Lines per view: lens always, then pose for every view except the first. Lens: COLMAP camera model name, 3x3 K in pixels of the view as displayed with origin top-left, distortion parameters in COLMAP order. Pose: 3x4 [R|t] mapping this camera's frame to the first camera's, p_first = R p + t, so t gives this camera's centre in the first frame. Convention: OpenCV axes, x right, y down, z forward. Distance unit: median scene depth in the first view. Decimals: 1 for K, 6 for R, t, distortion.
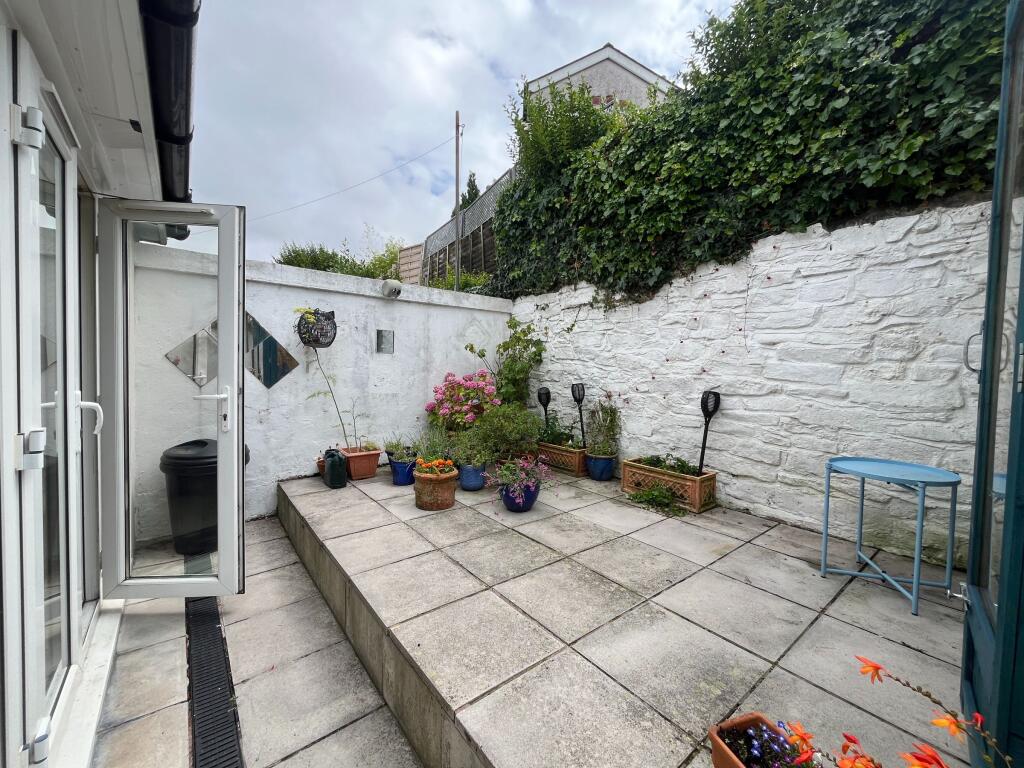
lens RADIAL K [[414.0, 0, 511.3], [0, 414.0, 382.5], [0, 0, 1]] dist [-0.000811, 0.000173]
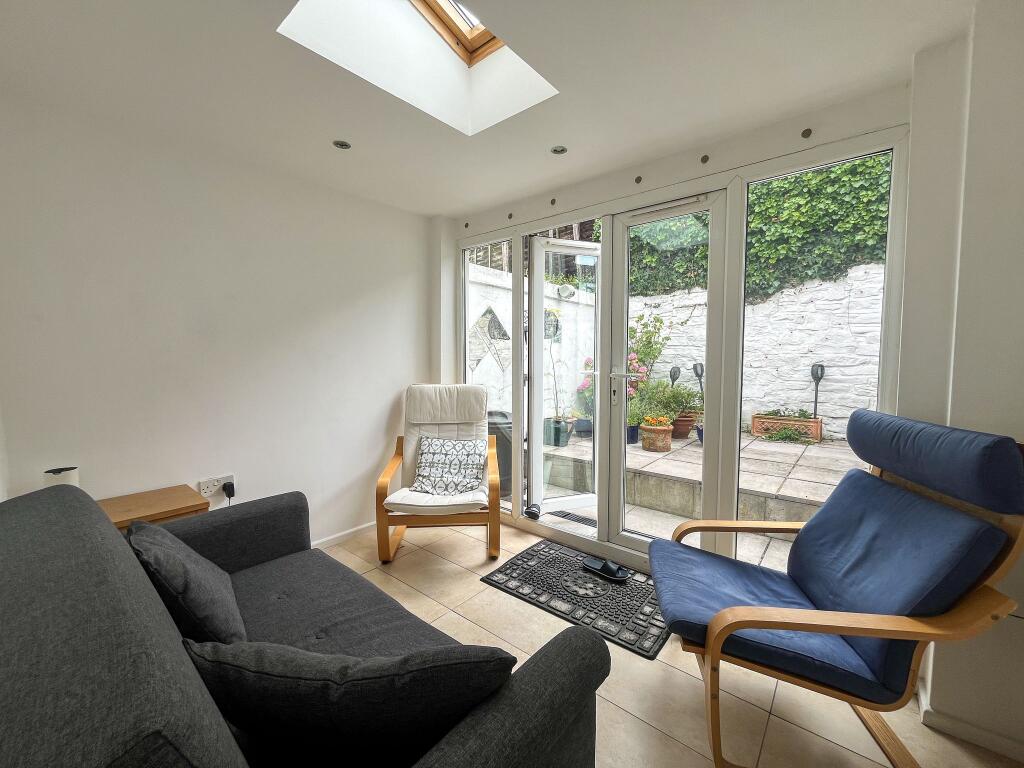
lens RADIAL K [[414.0, 0, 513.6], [0, 414.0, 383.1], [0, 0, 1]] dist [-0.000811, 0.000173]
pose [[0.980604, -0.032878, 0.193224, -0.907168], [0.027603, 0.999171, 0.029928, 0.013278], [-0.194048, -0.024014, 0.980698, -0.278669]]
